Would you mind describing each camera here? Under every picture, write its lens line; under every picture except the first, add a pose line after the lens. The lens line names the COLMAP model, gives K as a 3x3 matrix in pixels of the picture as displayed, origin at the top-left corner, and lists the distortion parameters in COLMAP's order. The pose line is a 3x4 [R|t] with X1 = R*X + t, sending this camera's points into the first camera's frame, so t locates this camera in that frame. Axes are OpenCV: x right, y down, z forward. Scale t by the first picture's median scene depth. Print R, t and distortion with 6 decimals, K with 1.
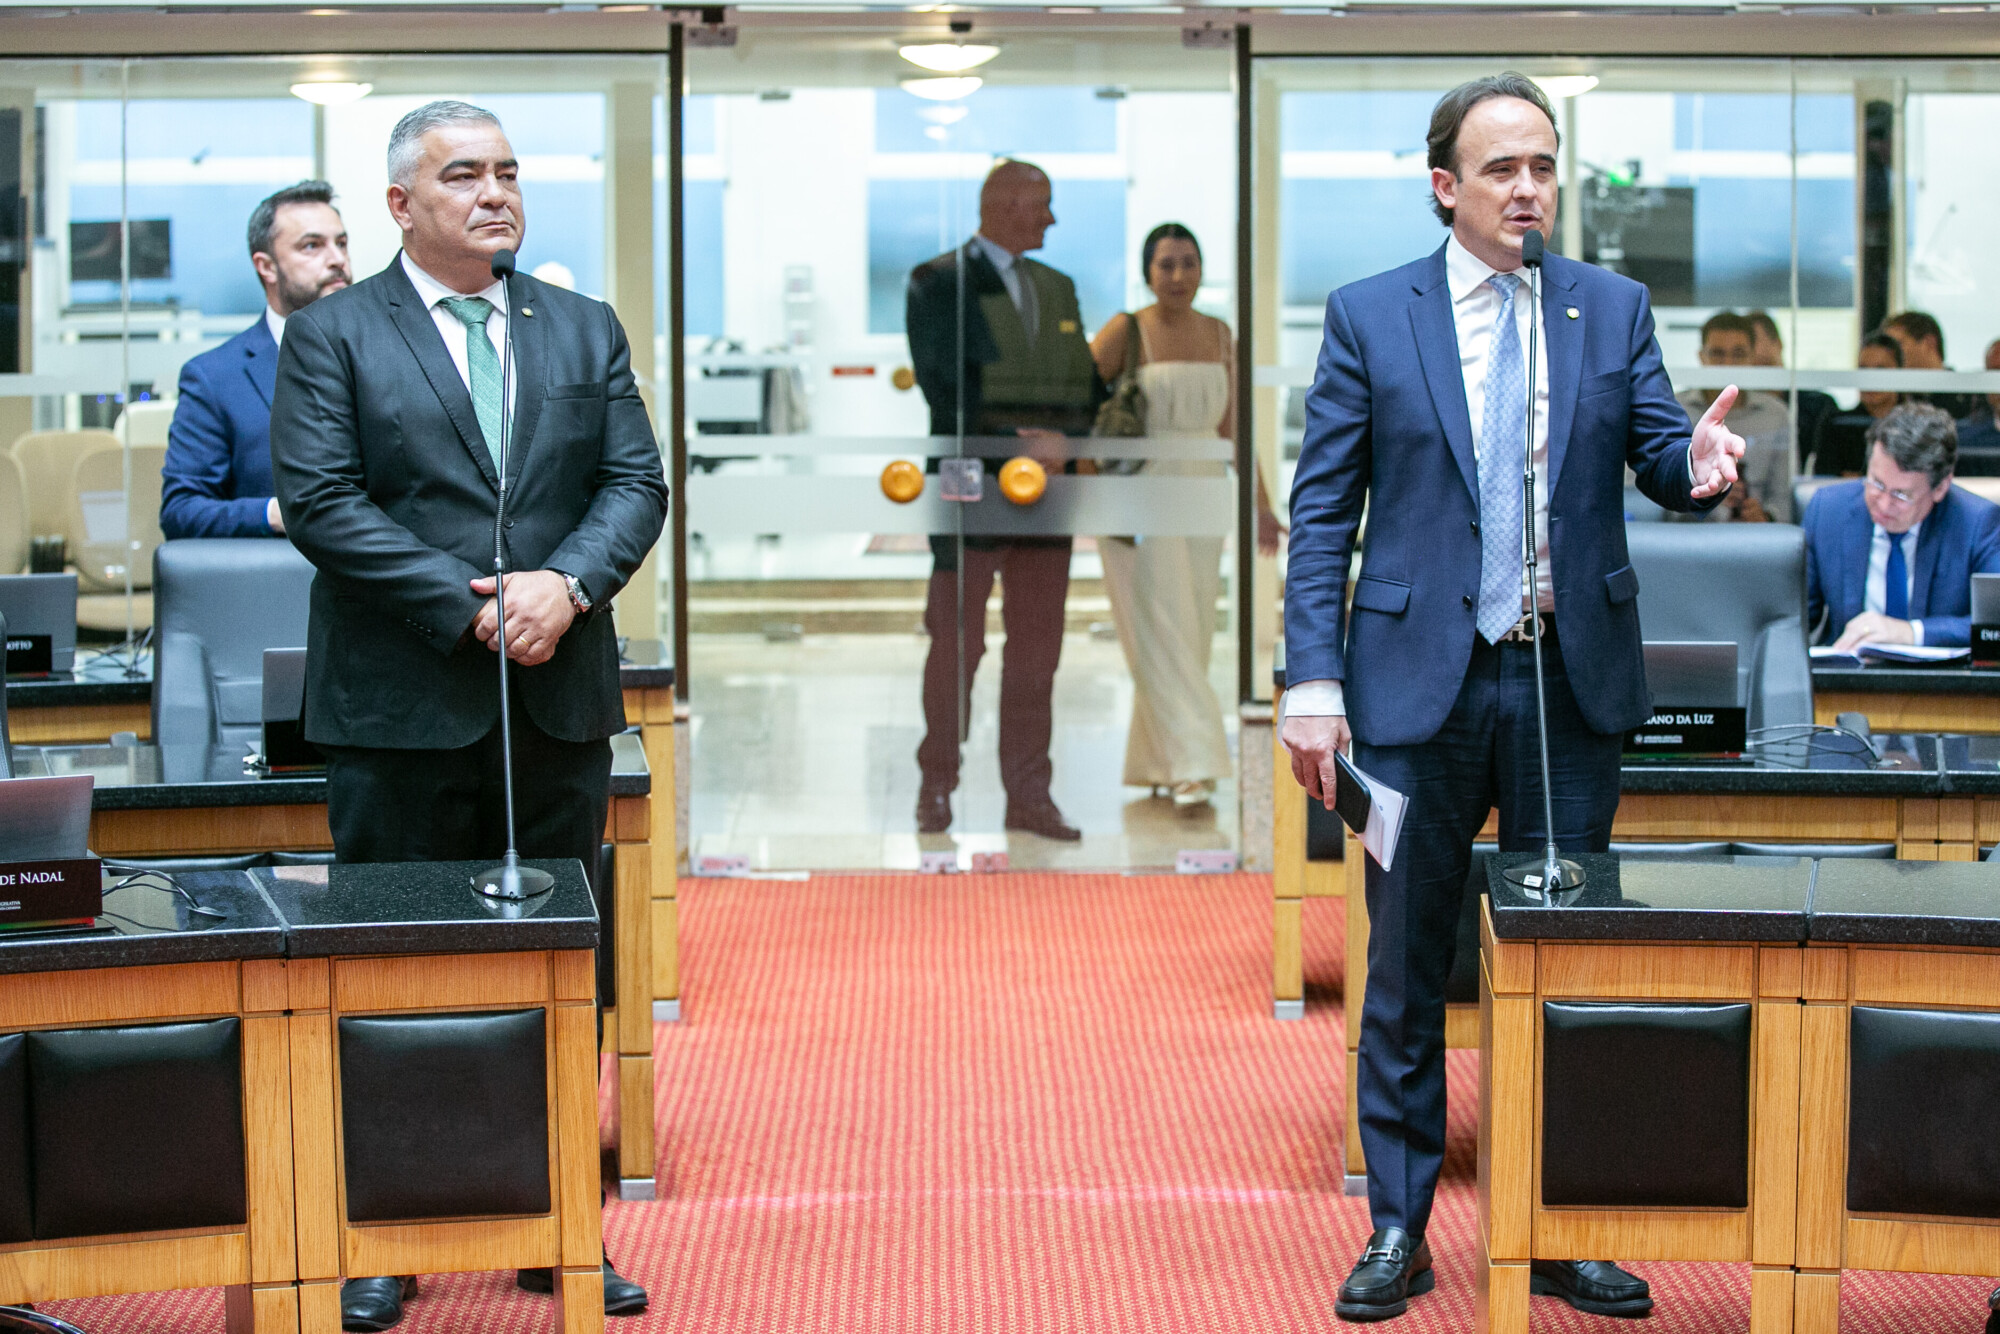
lens RADIAL K [[4203.6, 0, 1000.0], [0, 4203.6, 667.0], [0, 0, 1]] dist [-0.315852, 0.553360]
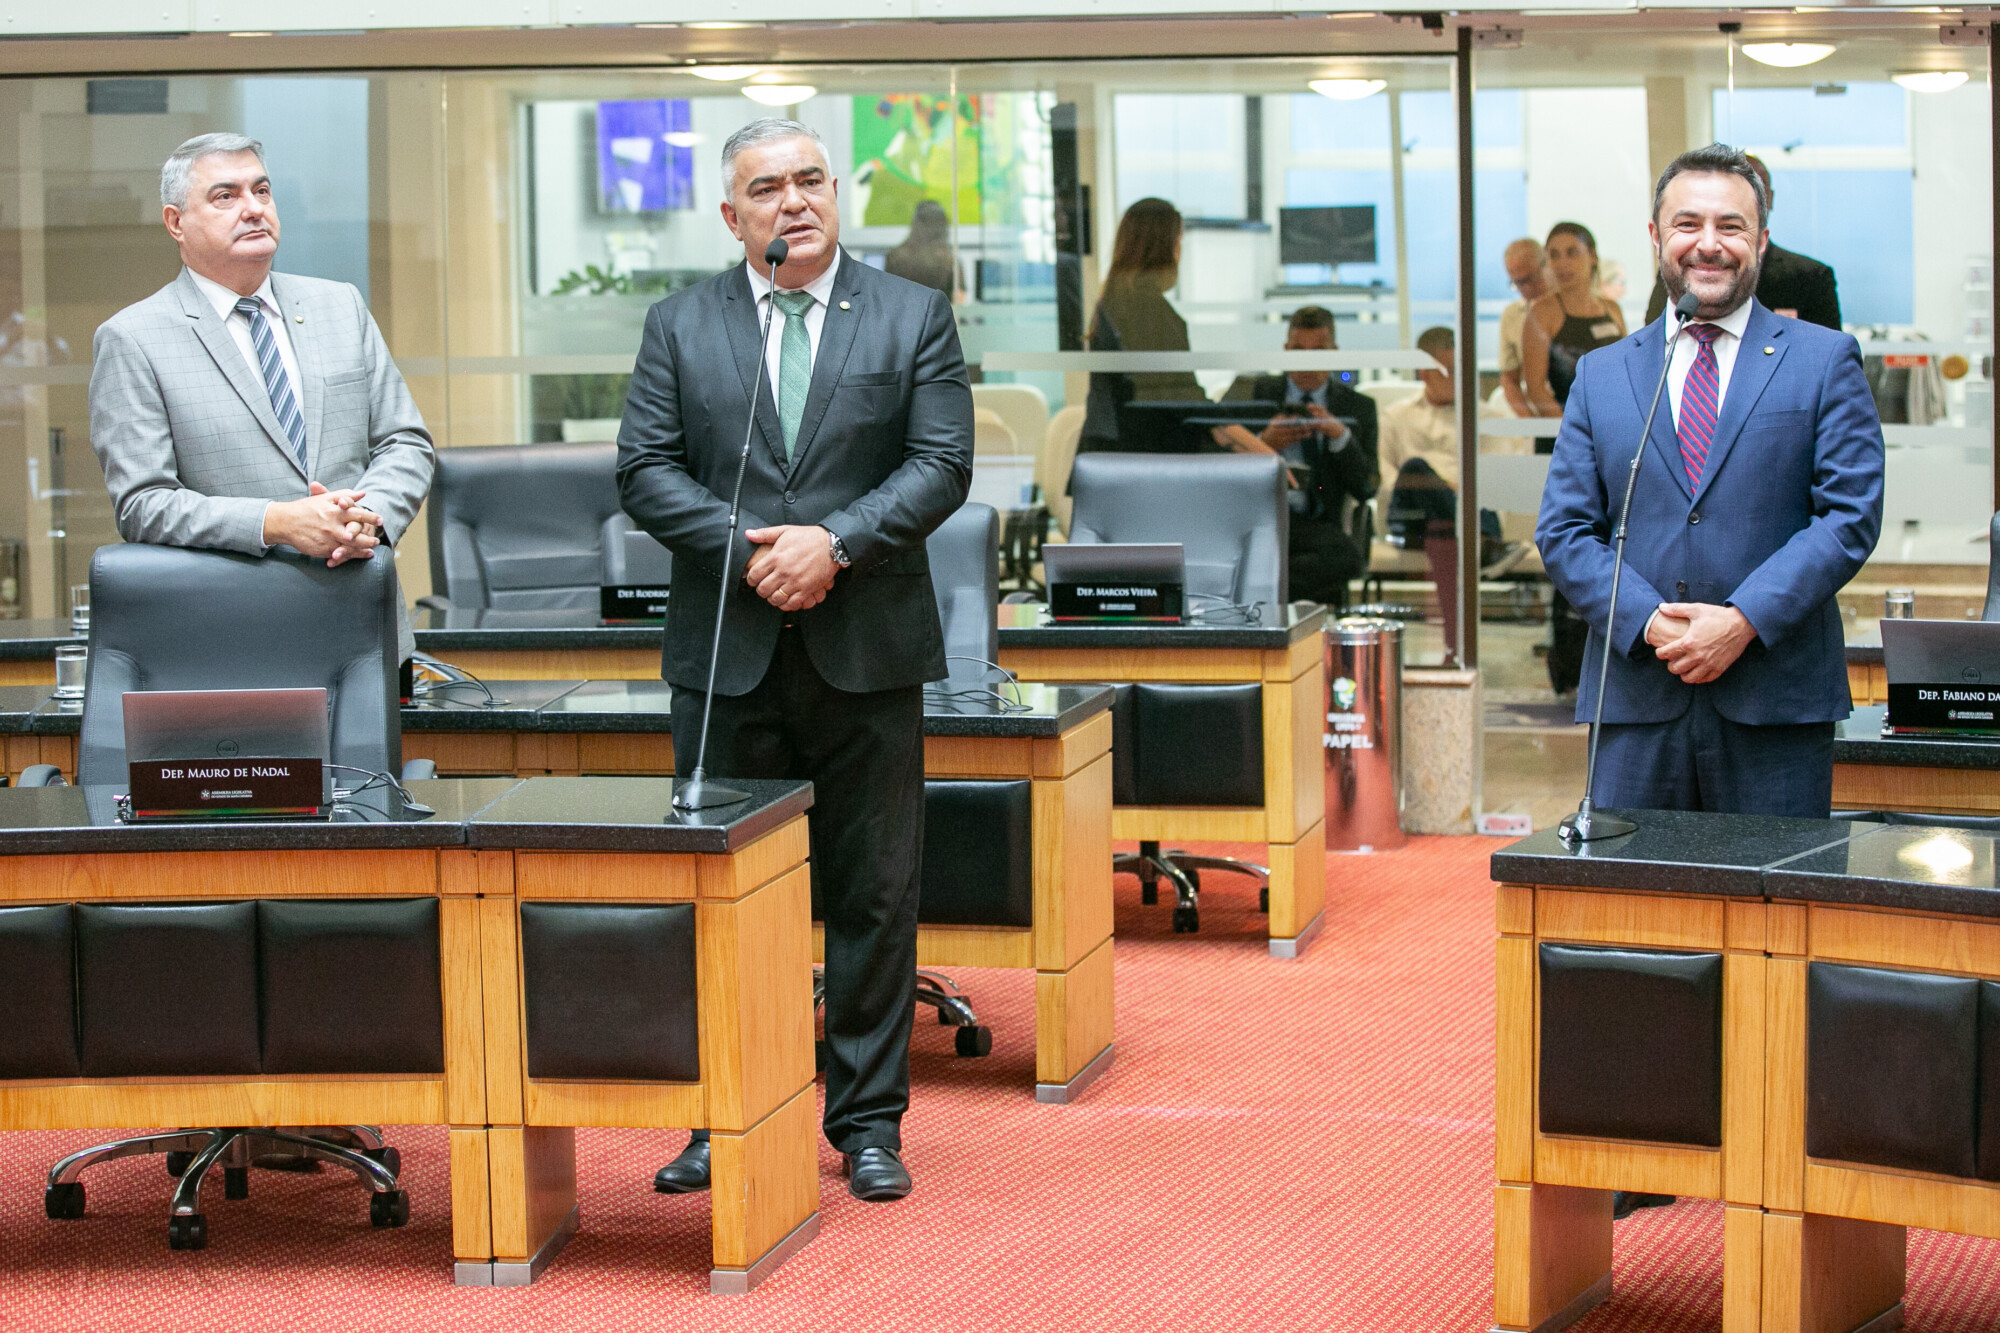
lens RADIAL K [[4203.6, 0, 1000.0], [0, 4203.6, 666.5], [0, 0, 1]] dist [-0.315852, 0.553360]
pose [[0.933658, 0.028534, -0.357028, 0.384060], [-0.027201, 0.999592, 0.008756, 0.003608], [0.357132, 0.001537, 0.934052, -0.054668]]
